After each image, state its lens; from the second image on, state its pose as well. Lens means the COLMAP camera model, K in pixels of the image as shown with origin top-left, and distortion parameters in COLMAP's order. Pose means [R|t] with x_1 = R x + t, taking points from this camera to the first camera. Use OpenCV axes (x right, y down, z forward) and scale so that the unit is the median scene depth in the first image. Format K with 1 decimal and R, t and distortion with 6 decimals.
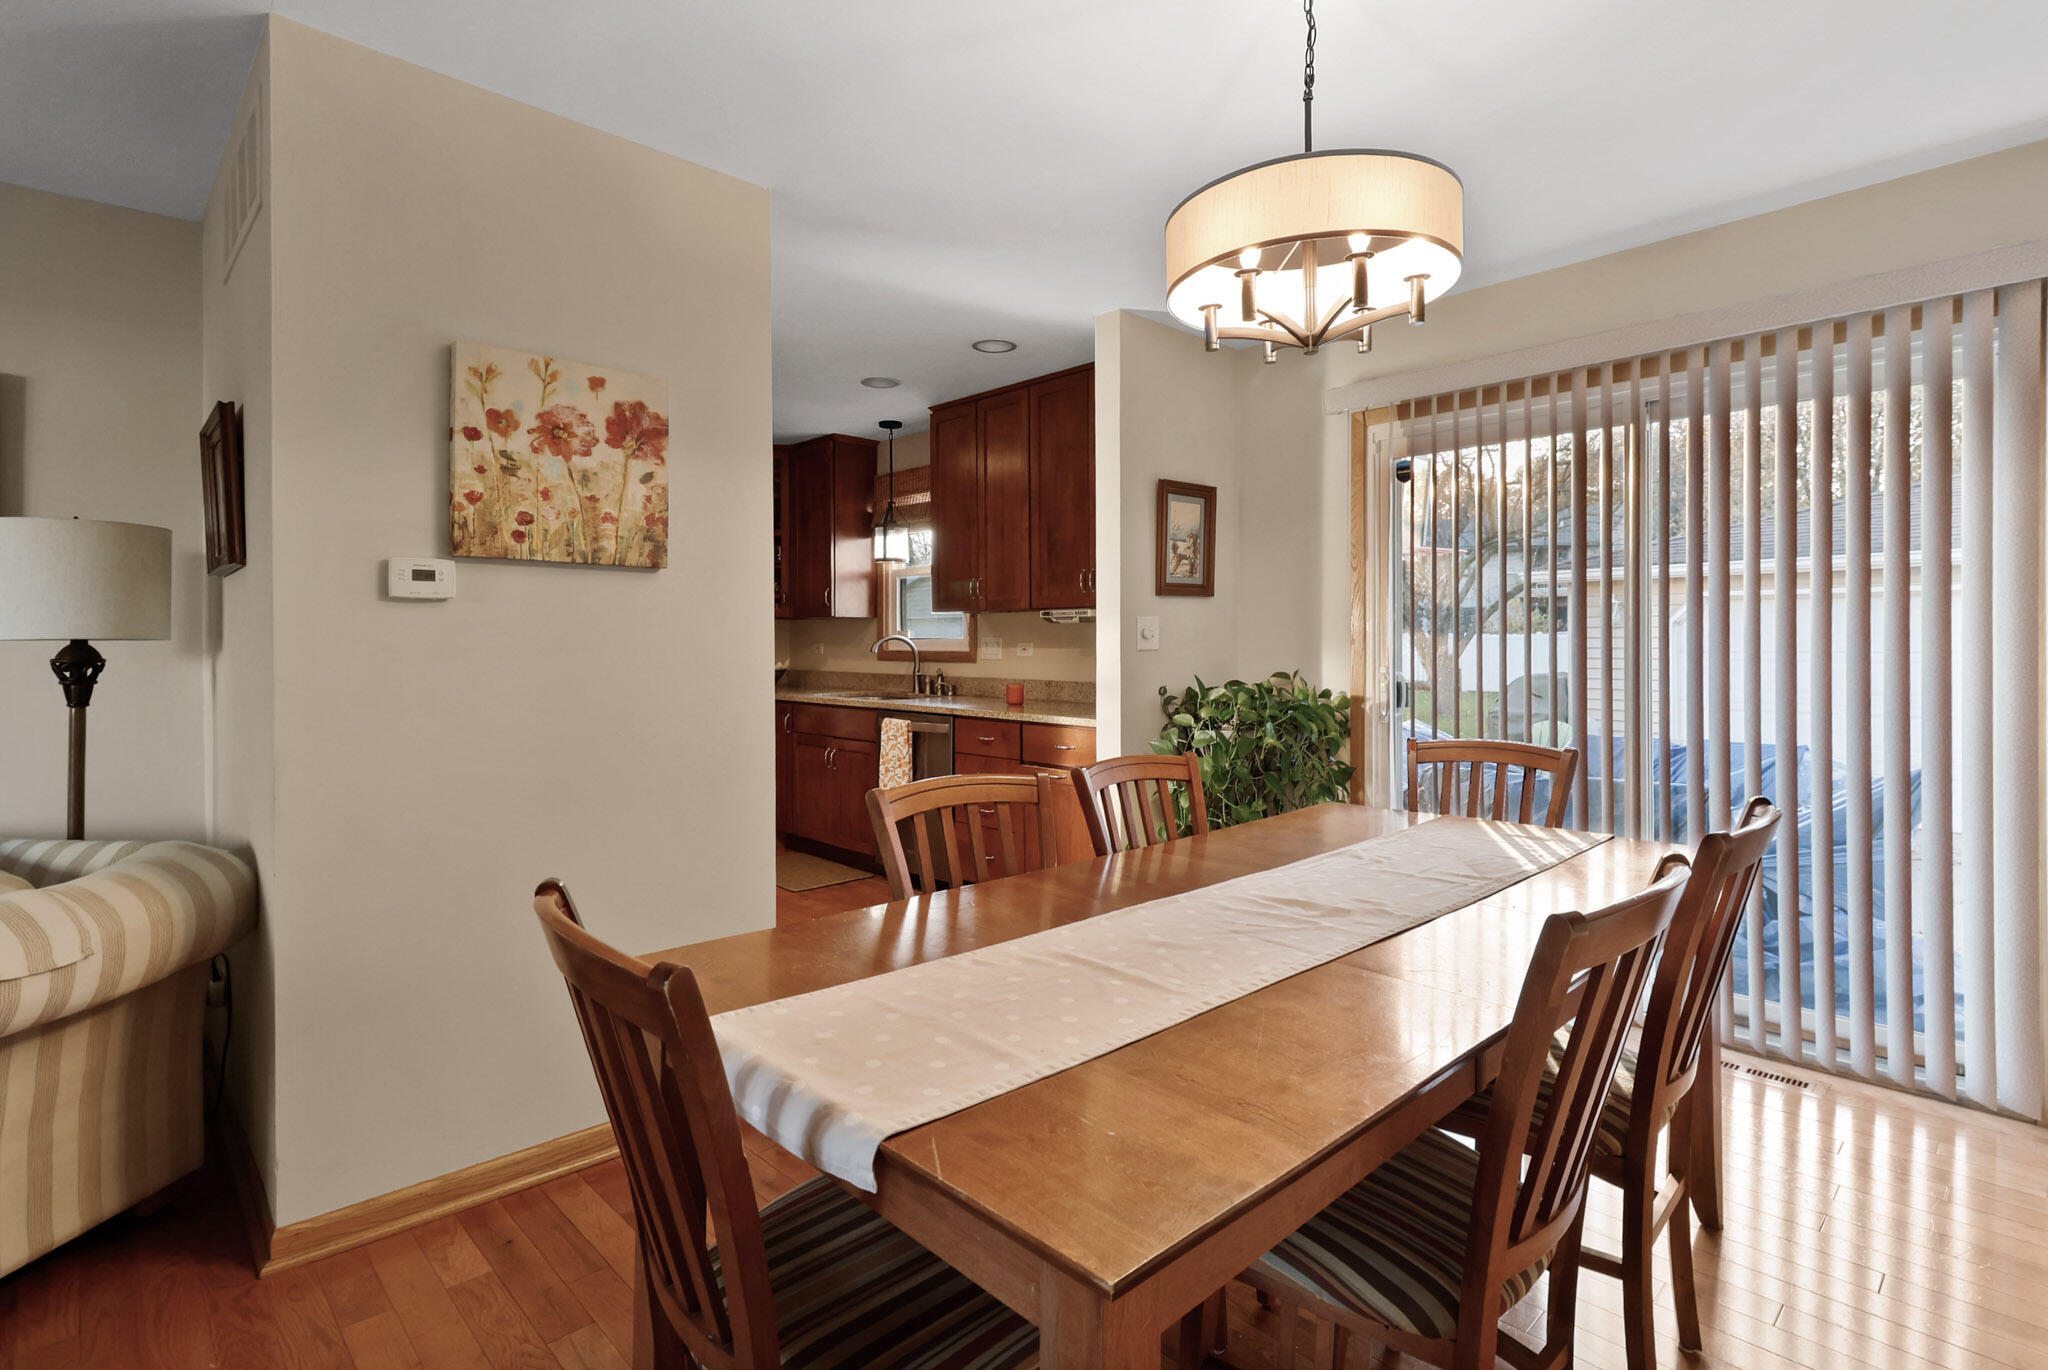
lens RADIAL K [[993.8, 0, 1024.5], [0, 993.8, 636.2], [0, 0, 1]] dist [0.042026, -0.015294]
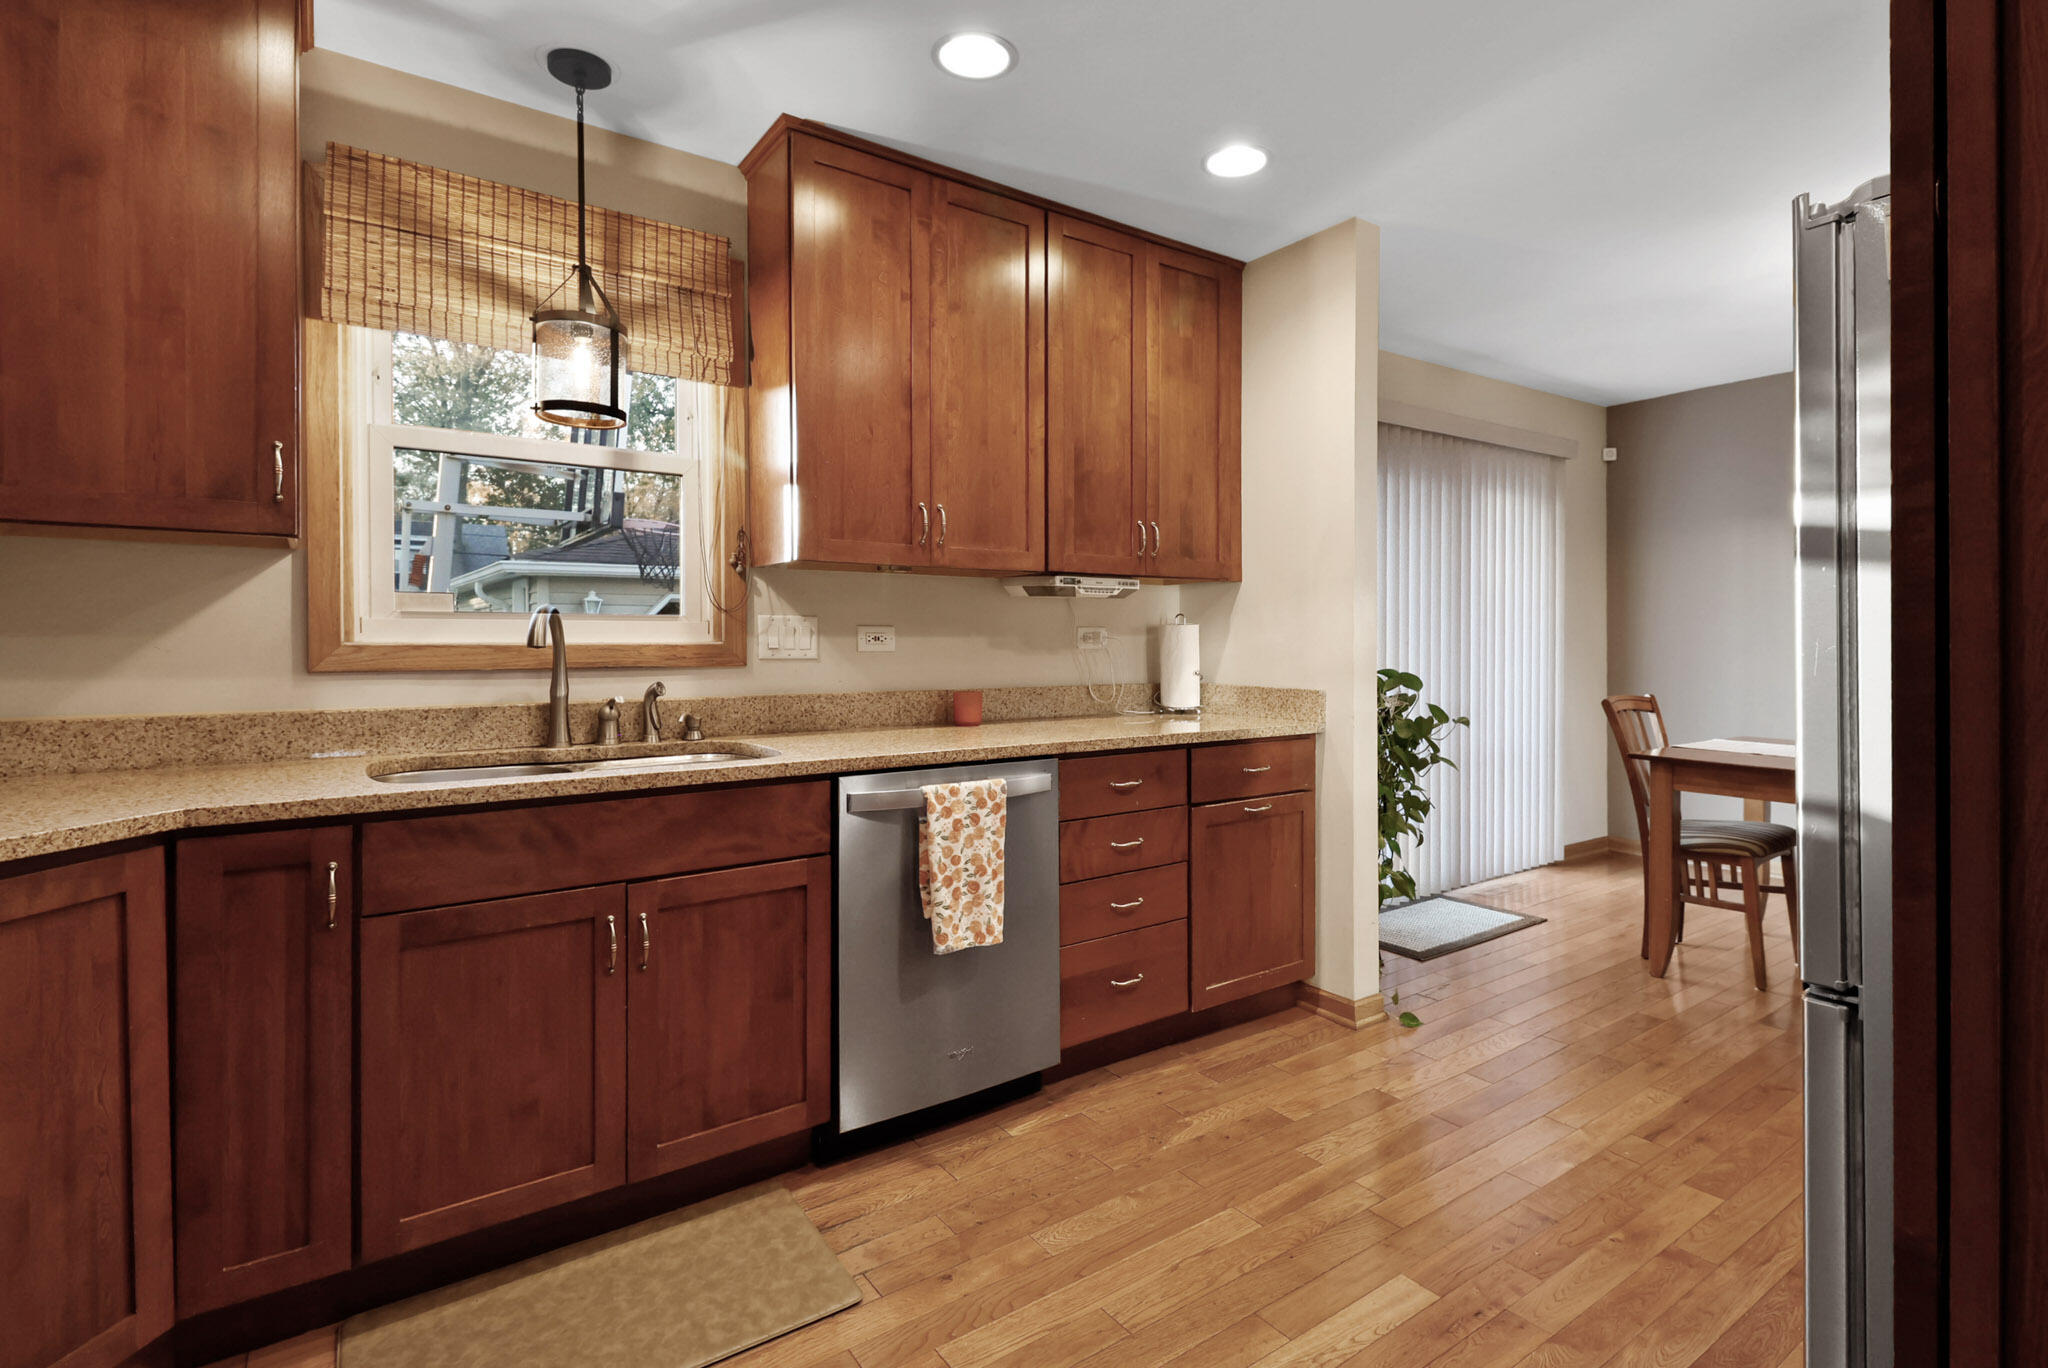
lens RADIAL K [[985.8, 0, 1036.1], [0, 985.8, 651.6], [0, 0, 1]] dist [0.025363, -0.014979]
pose [[0.127094, -0.003674, 0.991884, -1.193537], [0.000098, 0.999993, 0.003692, 0.039742], [-0.991891, -0.000372, 0.127093, 1.842309]]
